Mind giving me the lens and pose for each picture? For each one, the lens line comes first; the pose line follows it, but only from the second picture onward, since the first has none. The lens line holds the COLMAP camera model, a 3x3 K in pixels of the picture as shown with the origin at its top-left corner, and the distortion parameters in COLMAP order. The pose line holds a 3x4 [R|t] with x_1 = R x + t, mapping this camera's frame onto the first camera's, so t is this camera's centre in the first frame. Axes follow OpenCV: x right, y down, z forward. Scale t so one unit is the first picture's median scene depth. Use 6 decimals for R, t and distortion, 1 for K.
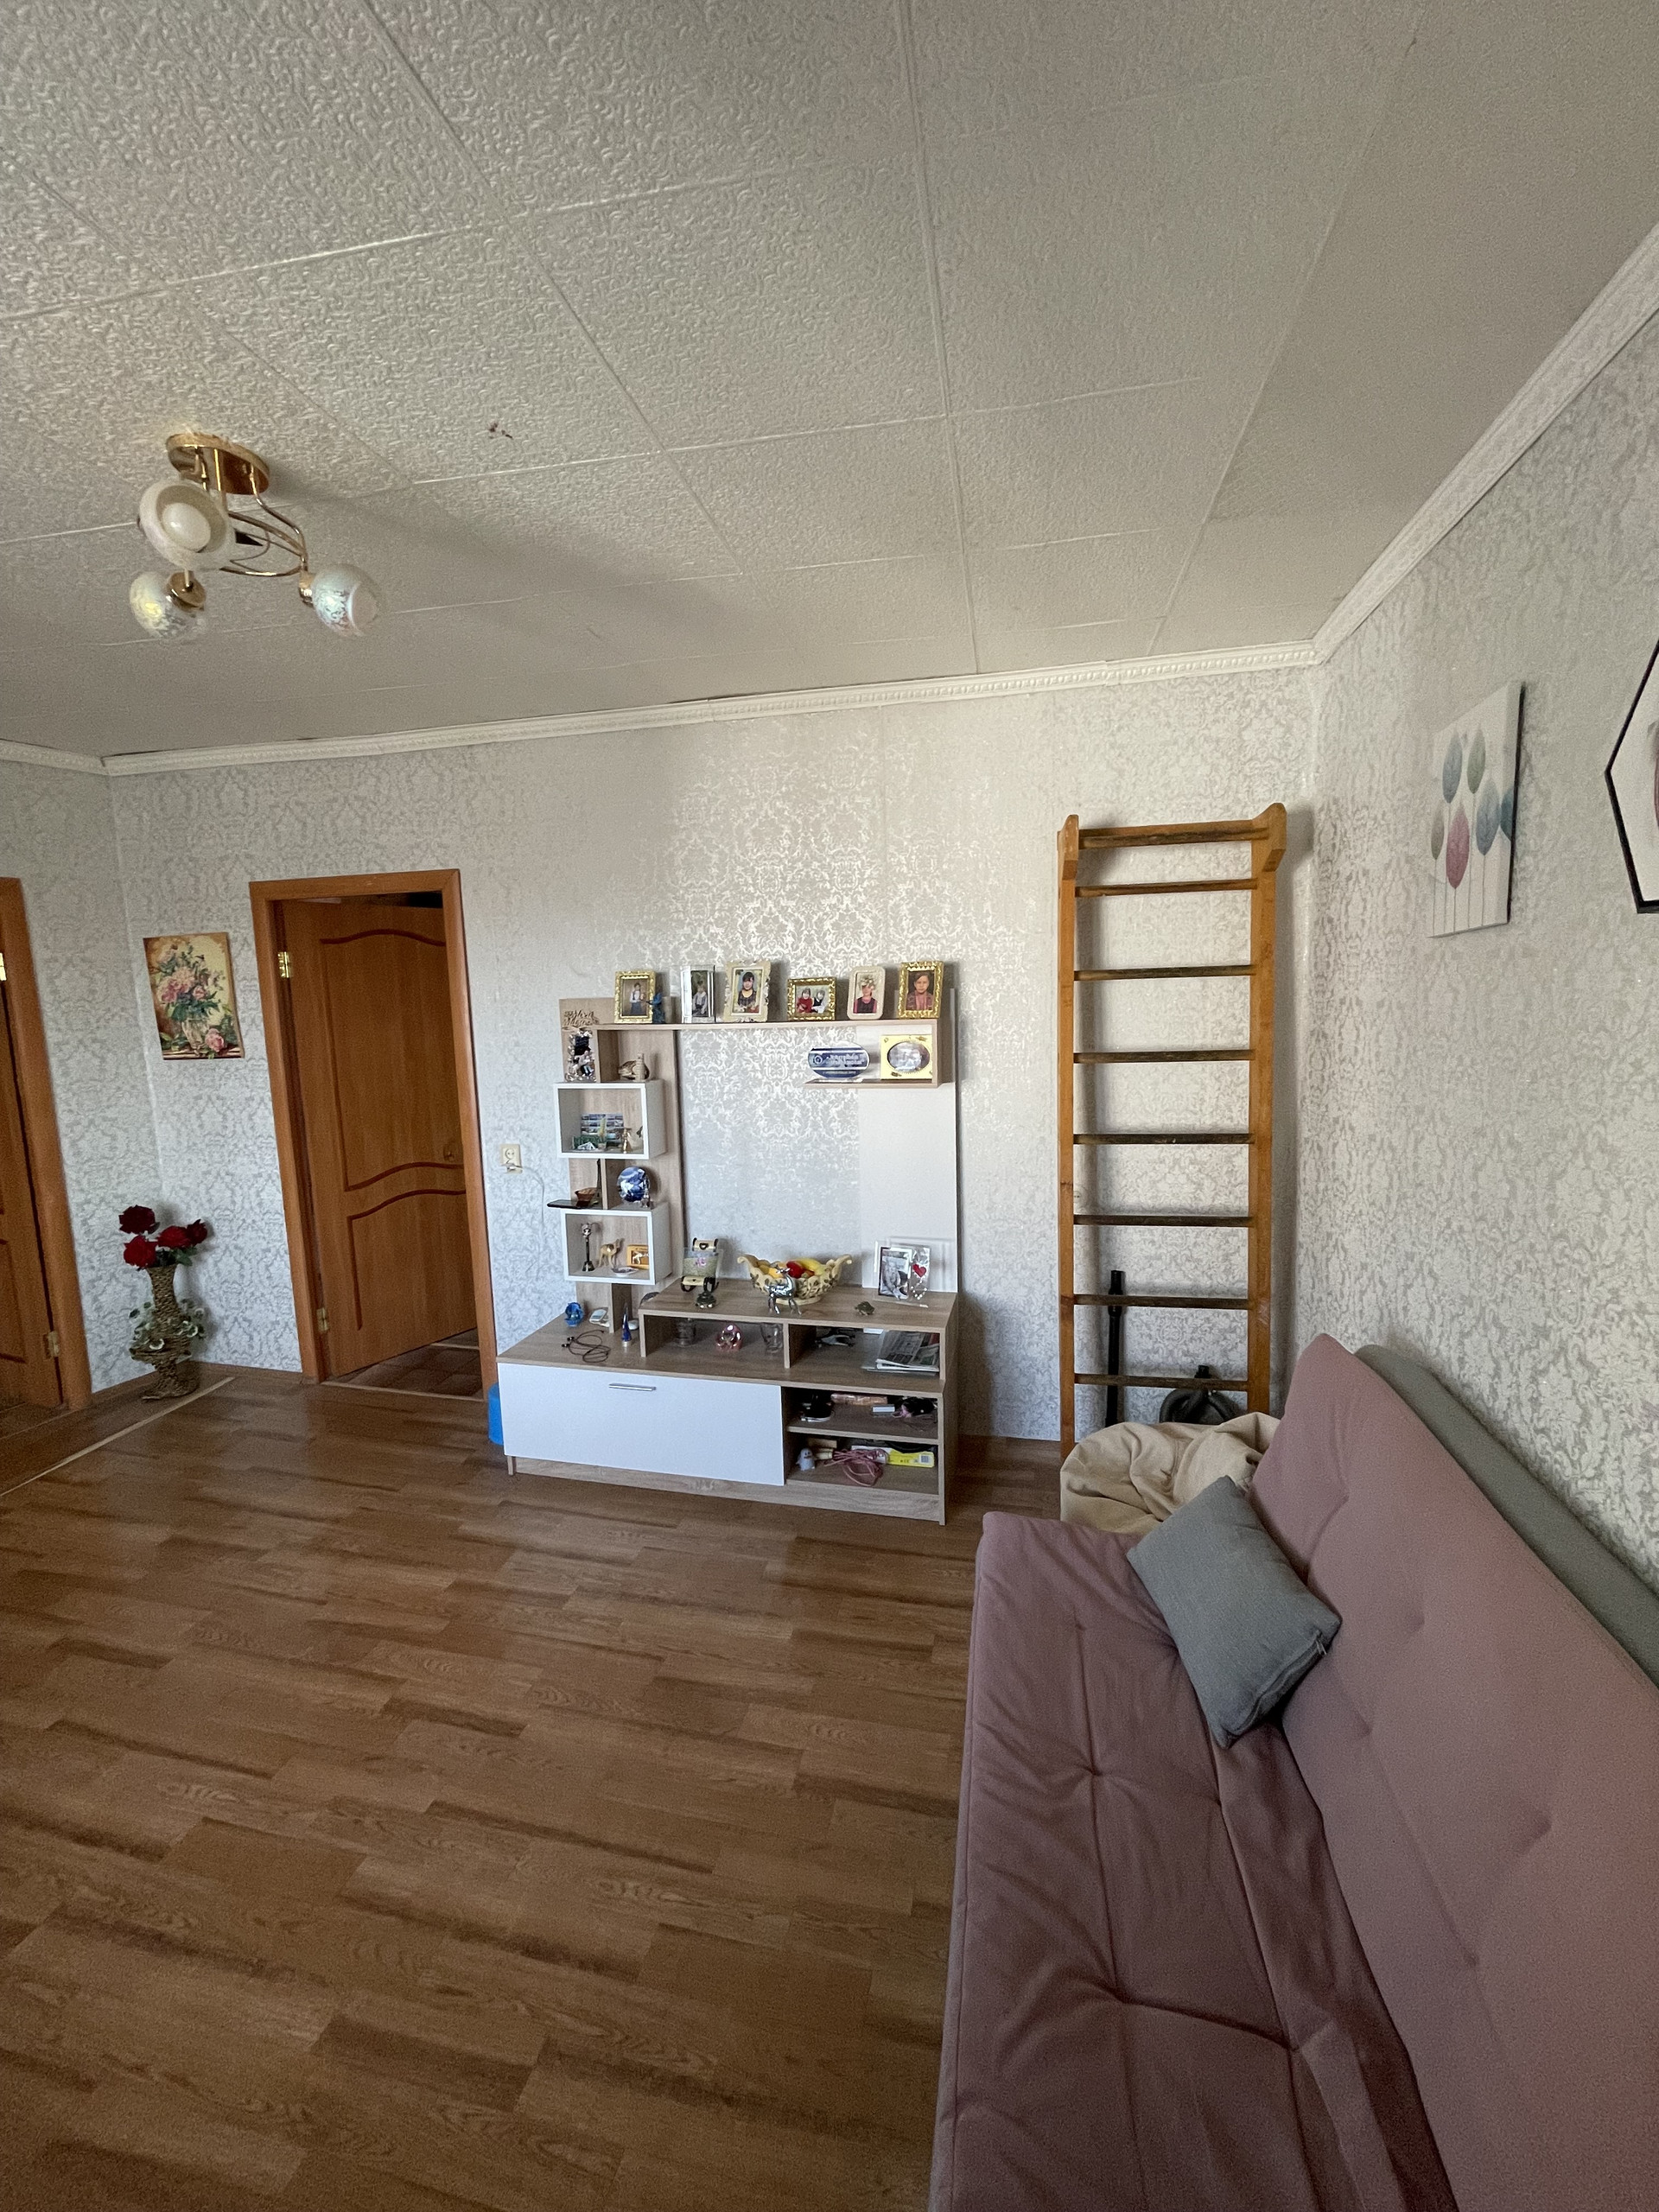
lens RADIAL K [[886.8, 0, 825.6], [0, 886.8, 1100.8], [0, 0, 1]] dist [-0.001742, -0.000418]
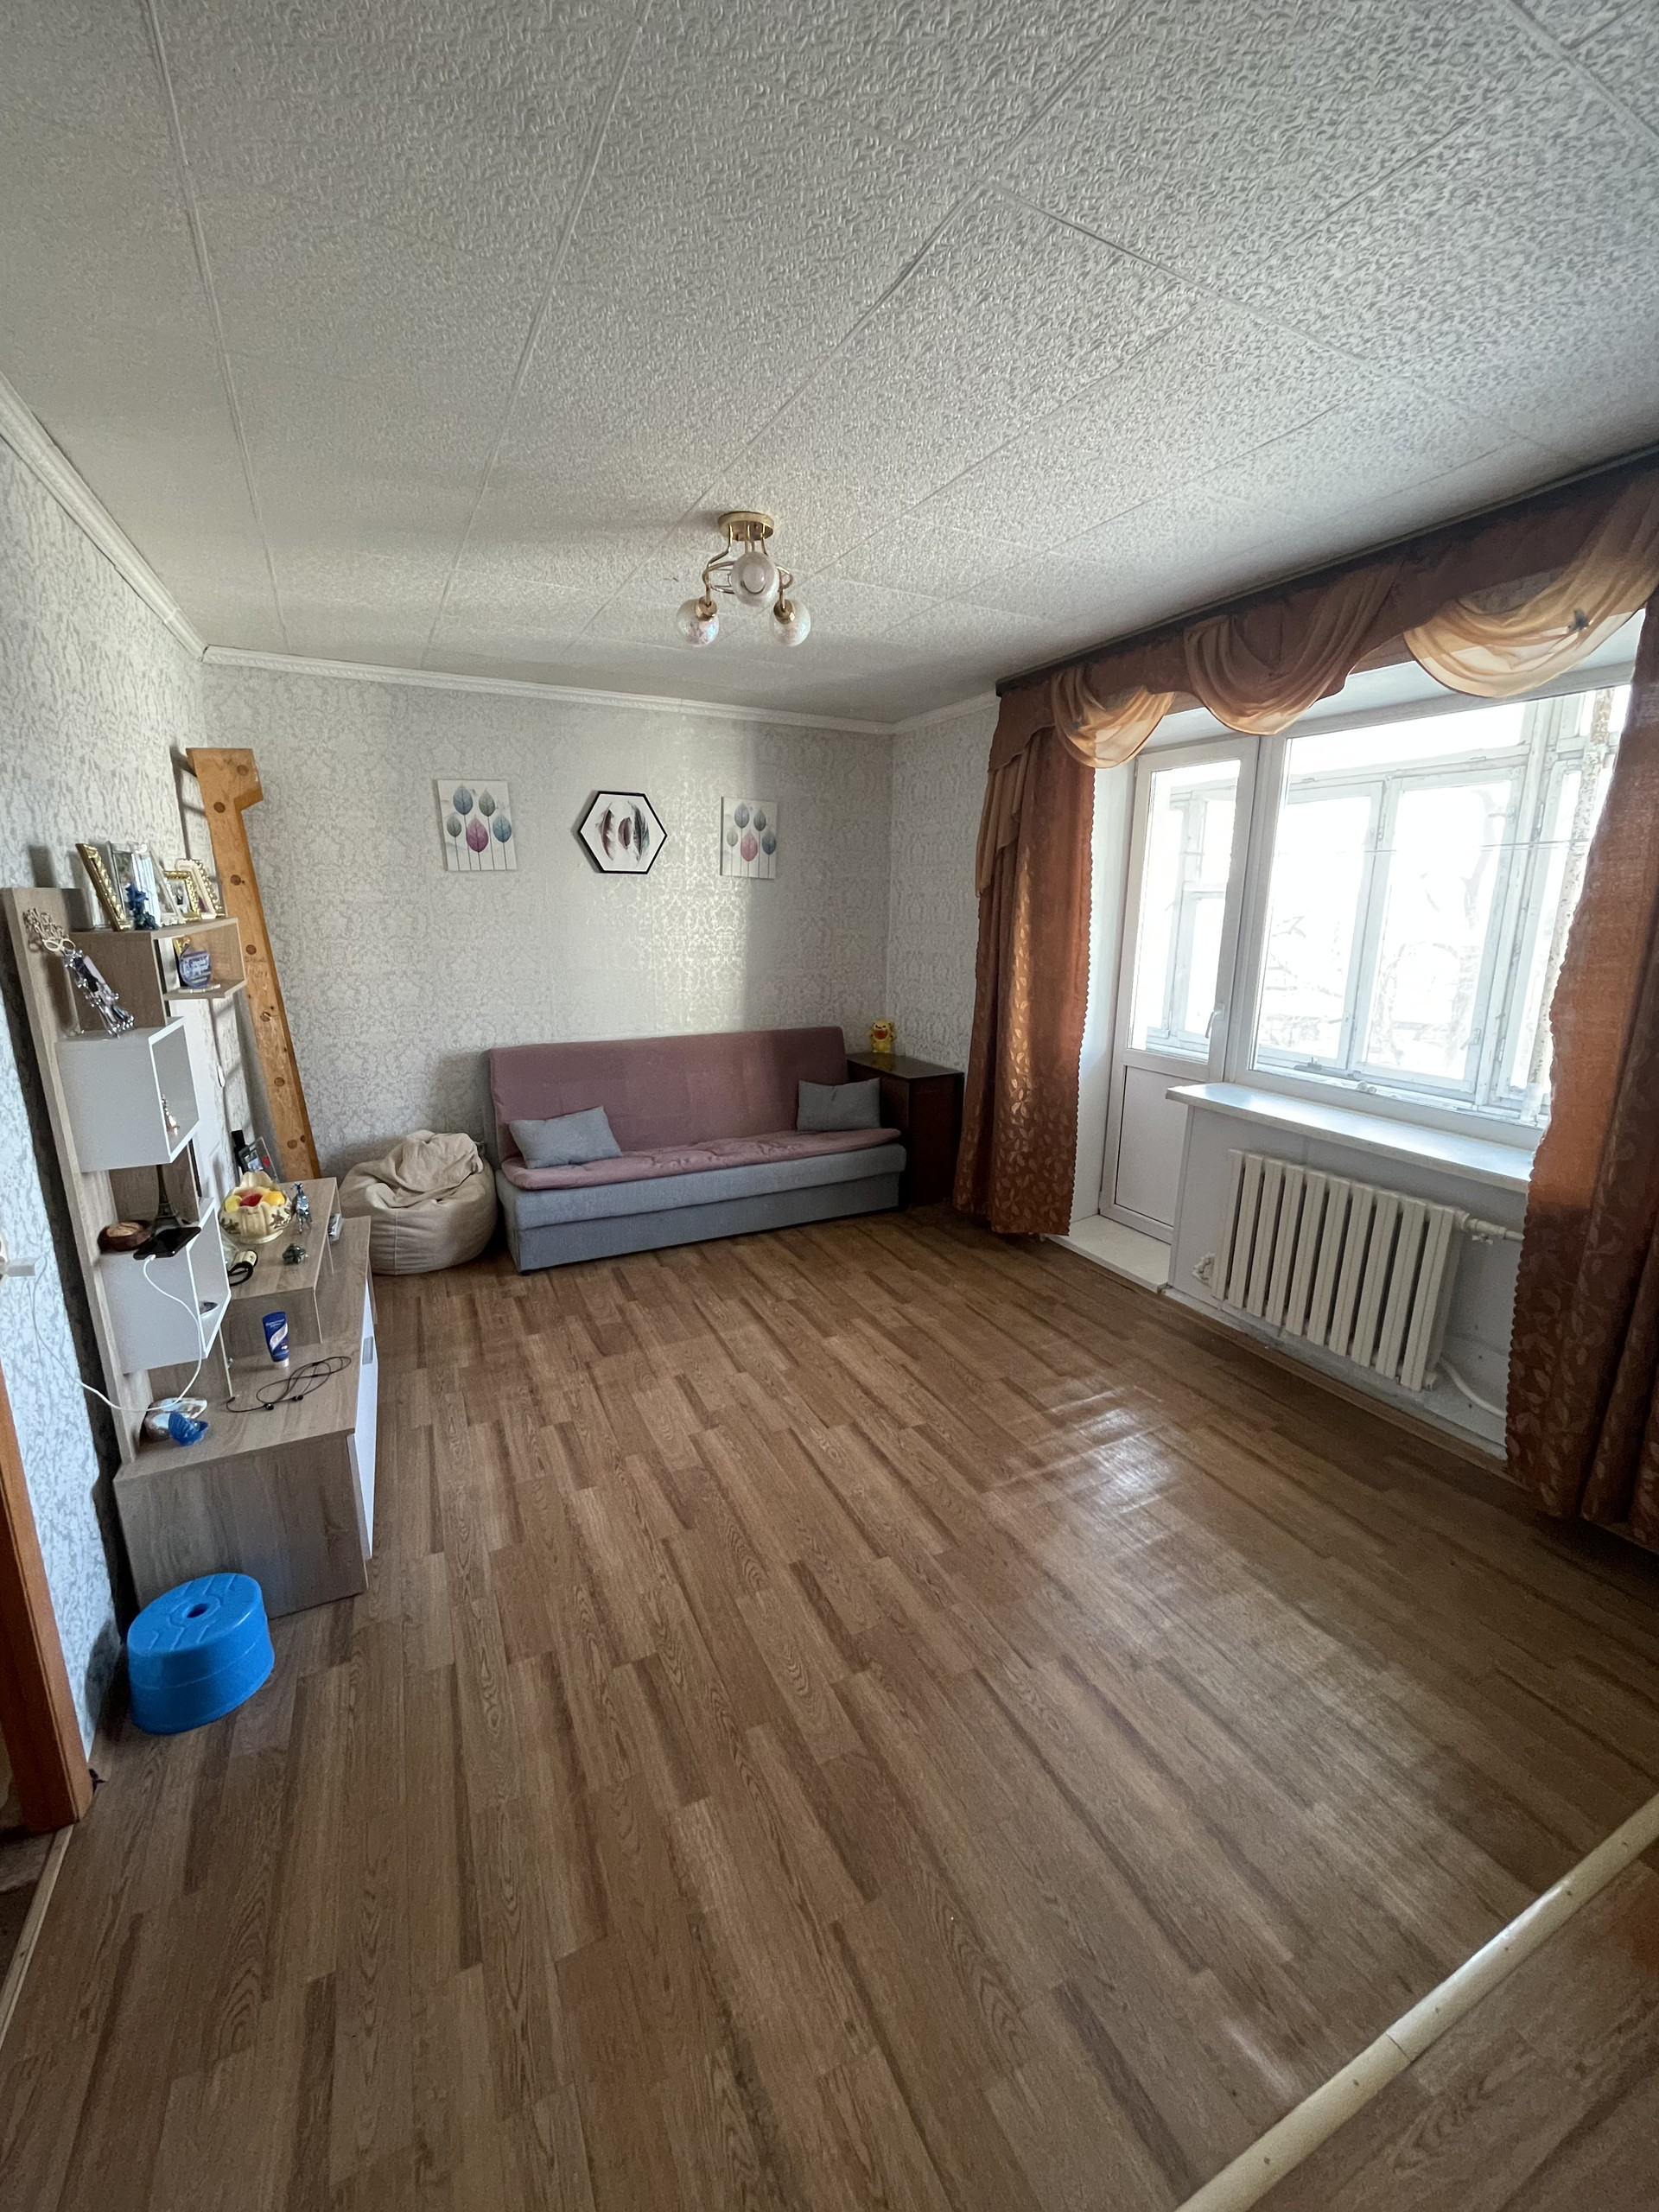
lens RADIAL K [[886.8, 0, 830.8], [0, 886.8, 1106.1], [0, 0, 1]] dist [-0.001742, -0.000418]
pose [[-0.630117, -0.153714, 0.761134, -1.903600], [0.116235, 0.950494, 0.288184, -0.169788], [-0.767752, 0.270060, -0.581055, 1.851187]]
